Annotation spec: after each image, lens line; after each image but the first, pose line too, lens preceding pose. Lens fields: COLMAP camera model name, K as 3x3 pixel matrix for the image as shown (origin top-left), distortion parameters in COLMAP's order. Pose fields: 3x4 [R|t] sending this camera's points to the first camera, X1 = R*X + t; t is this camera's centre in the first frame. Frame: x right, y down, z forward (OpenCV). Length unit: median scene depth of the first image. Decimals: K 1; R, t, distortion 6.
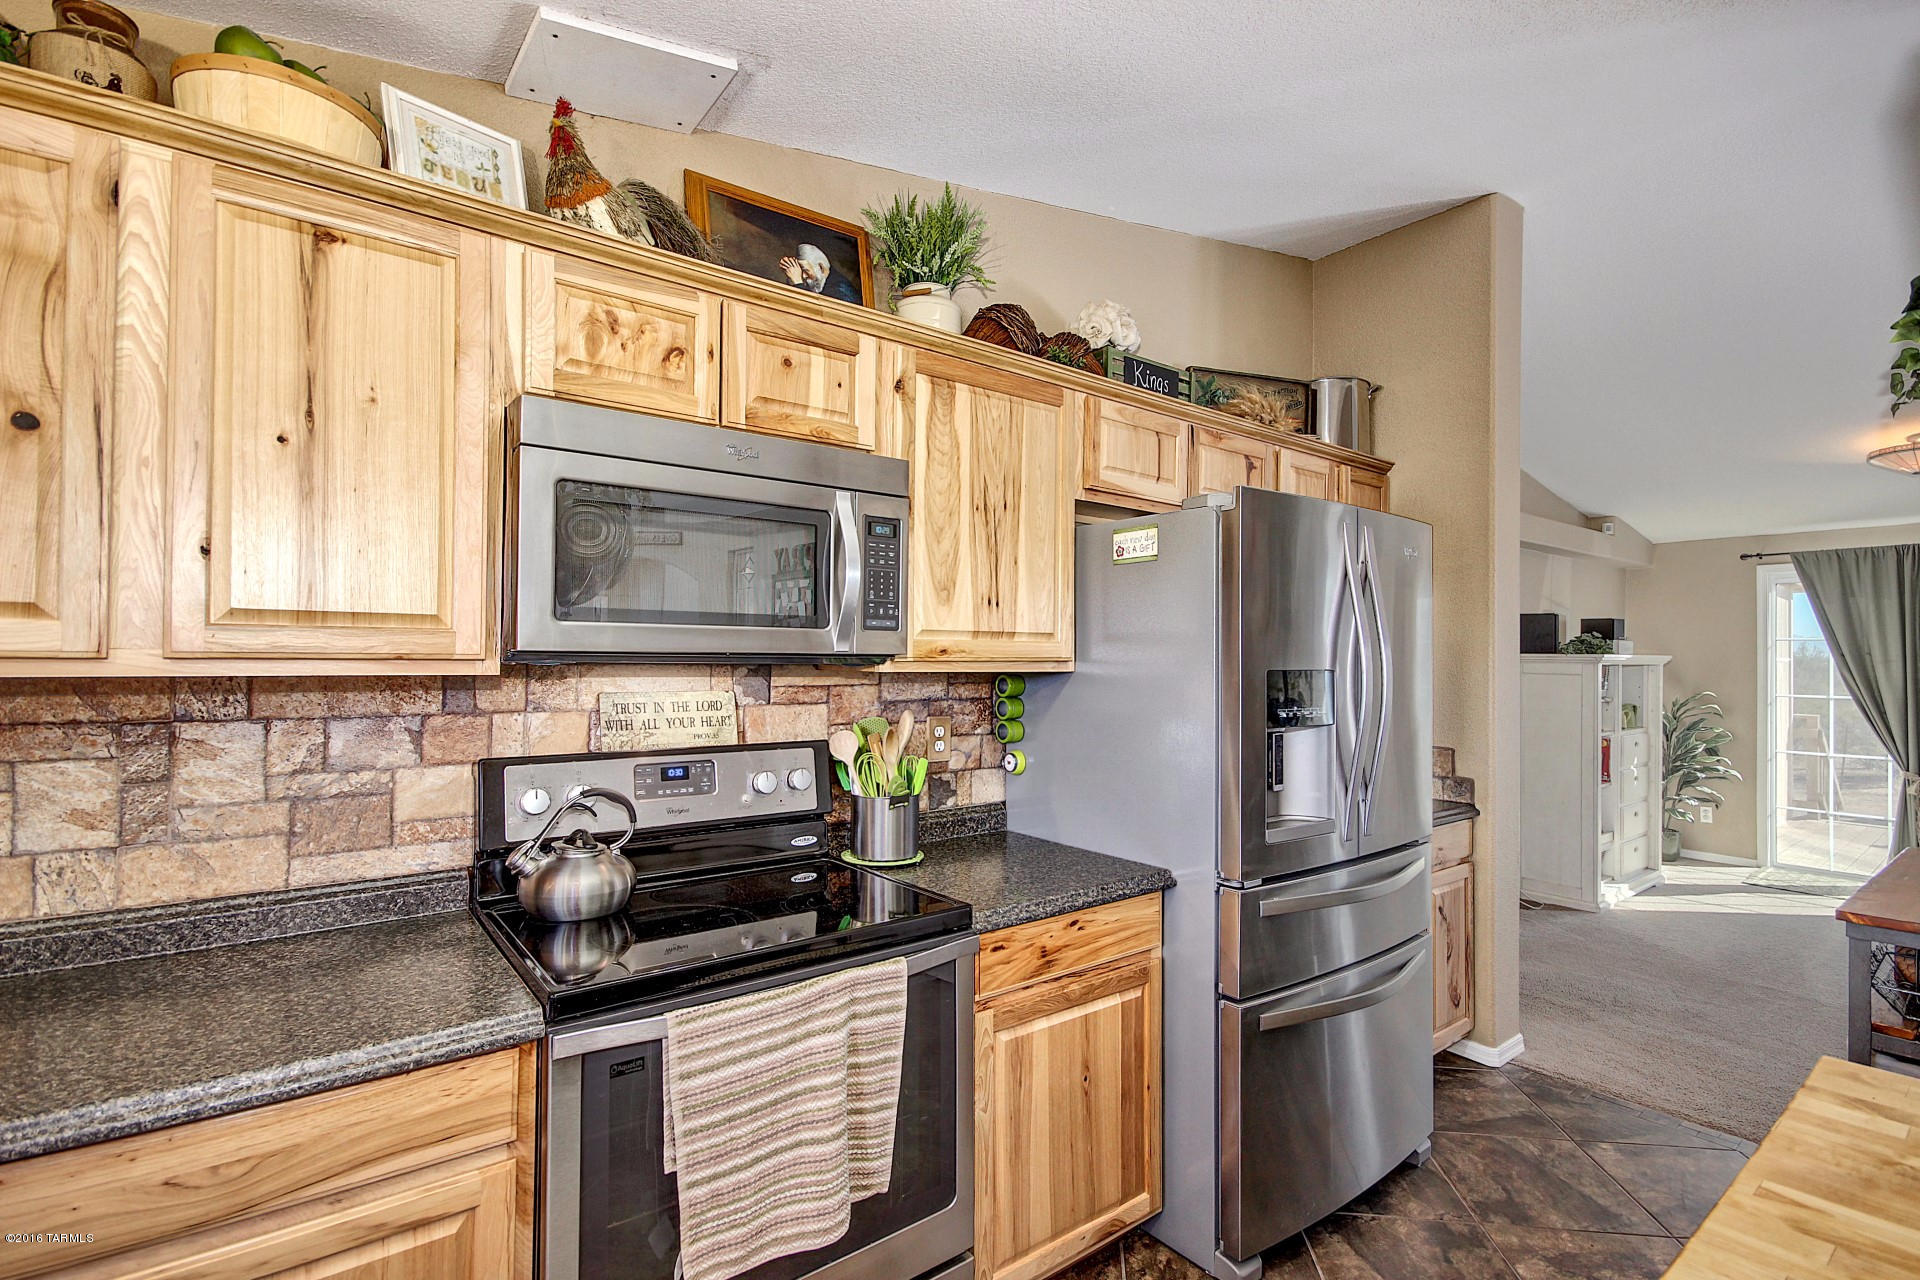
lens RADIAL K [[890.8, 0, 965.5], [0, 890.8, 647.1], [0, 0, 1]] dist [0.002490, -0.000918]
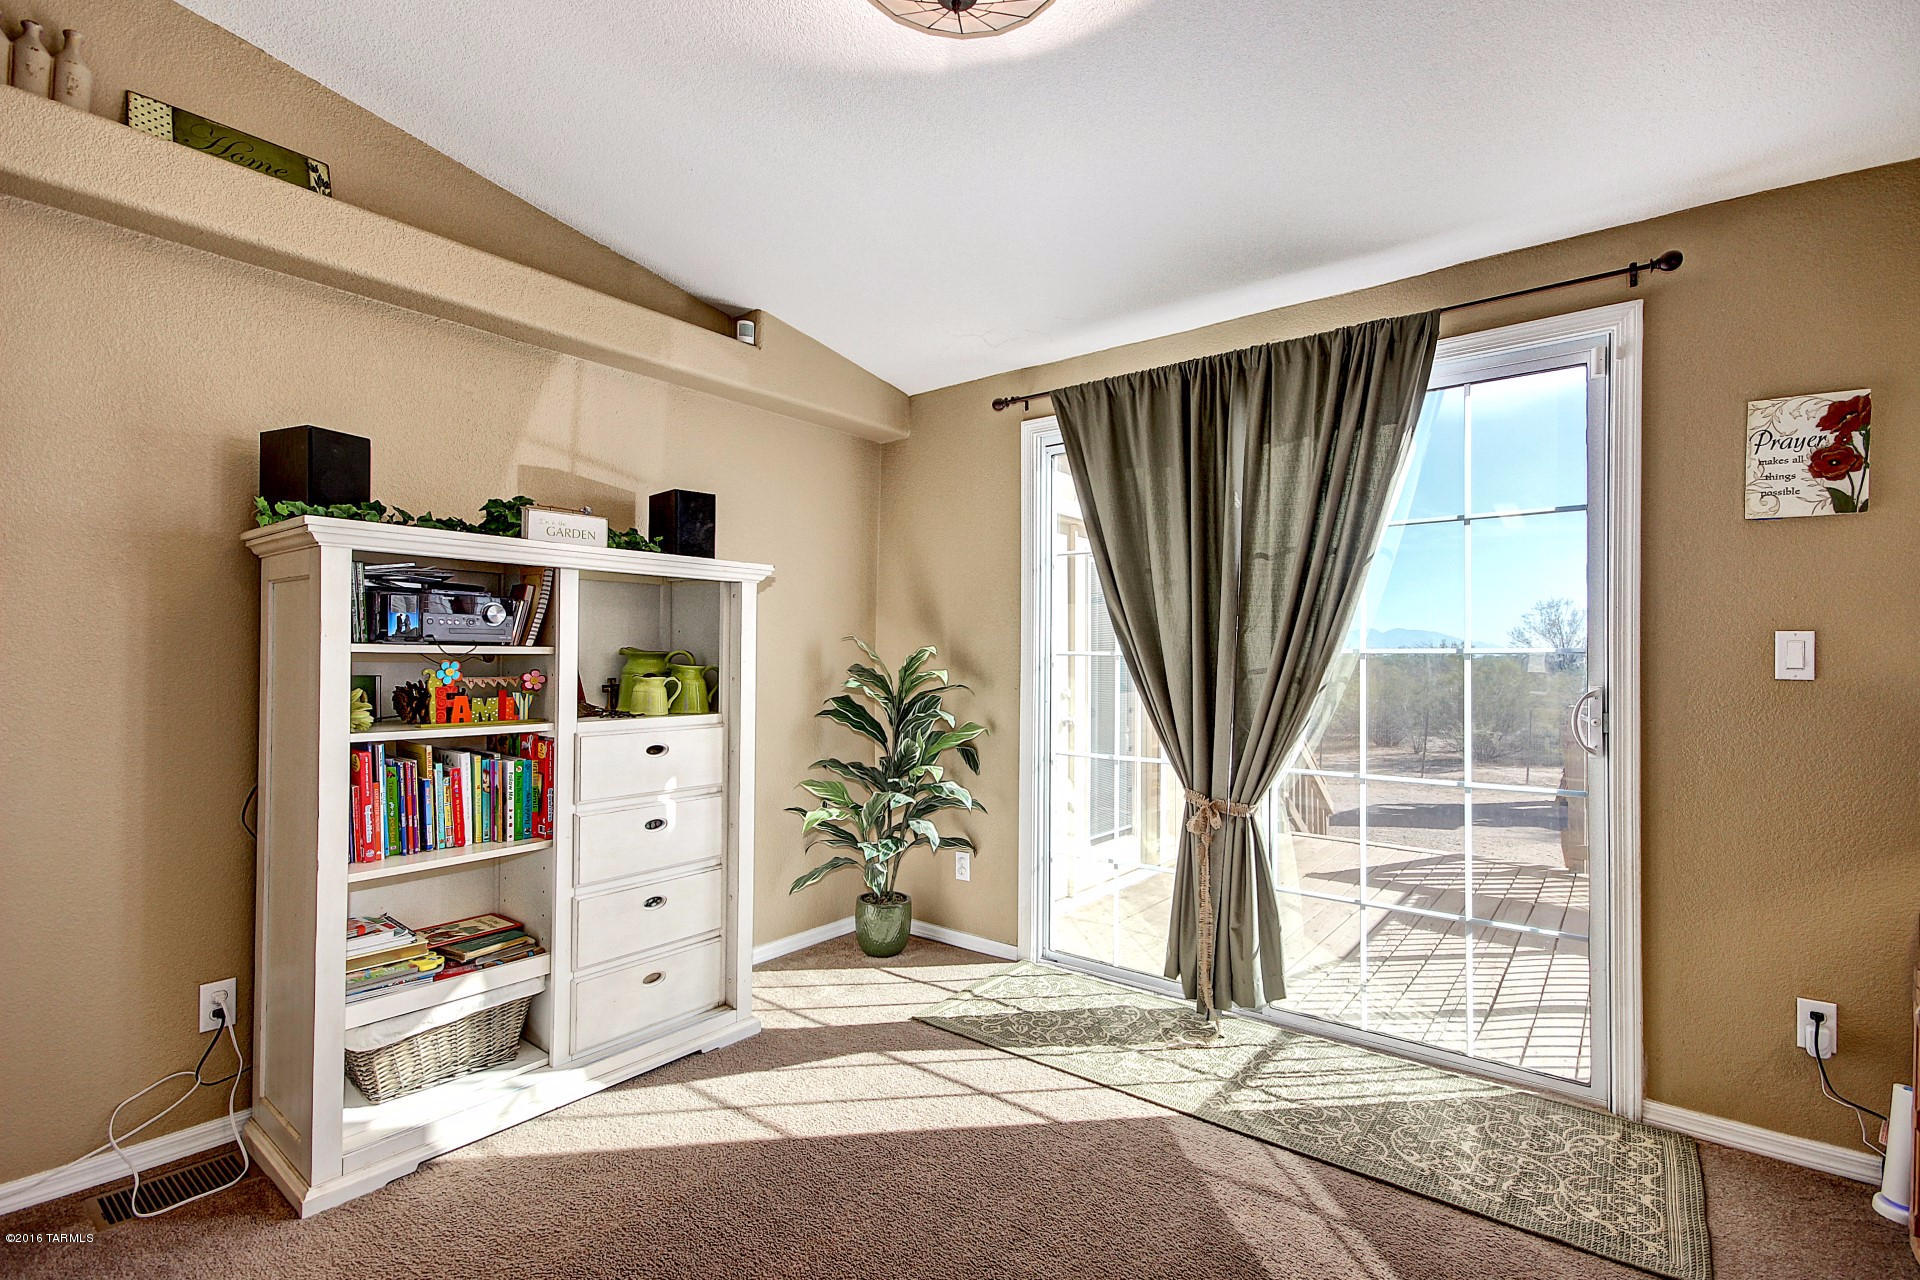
lens RADIAL K [[890.8, 0, 968.7], [0, 890.8, 646.3], [0, 0, 1]] dist [0.002490, -0.000918]
pose [[0.970808, 0.006424, 0.239772, 0.744127], [-0.005656, 0.999976, -0.003893, 0.053009], [-0.239792, 0.002423, 0.970821, 0.479693]]
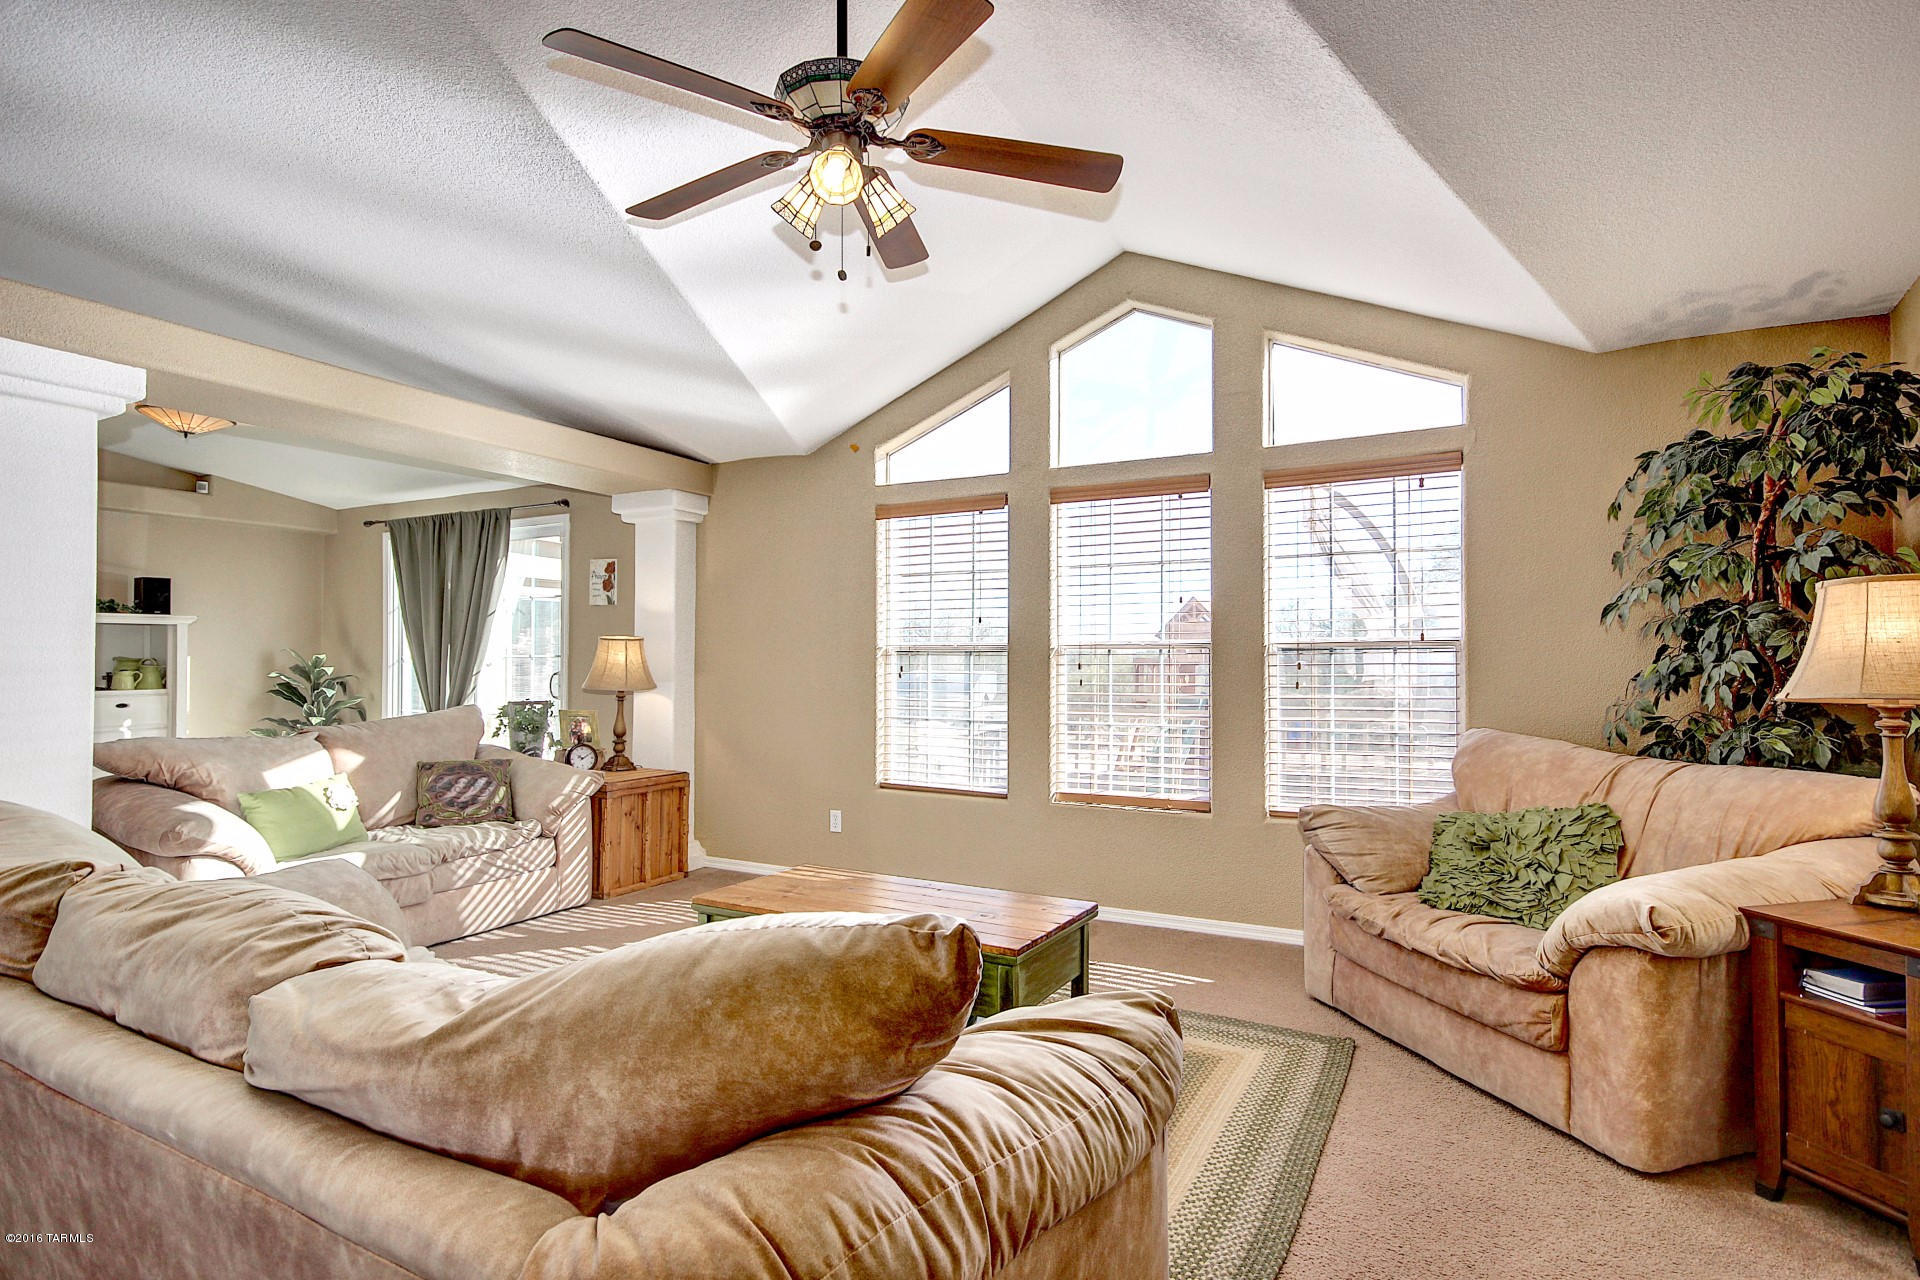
lens RADIAL K [[945.3, 0, 960.6], [0, 945.3, 656.2], [0, 0, 1]] dist [0.005427, 0.000923]
pose [[0.918530, 0.000751, 0.395350, 1.103595], [-0.004382, 0.999956, 0.008280, 0.040273], [-0.395327, -0.009337, 0.918493, -0.285083]]
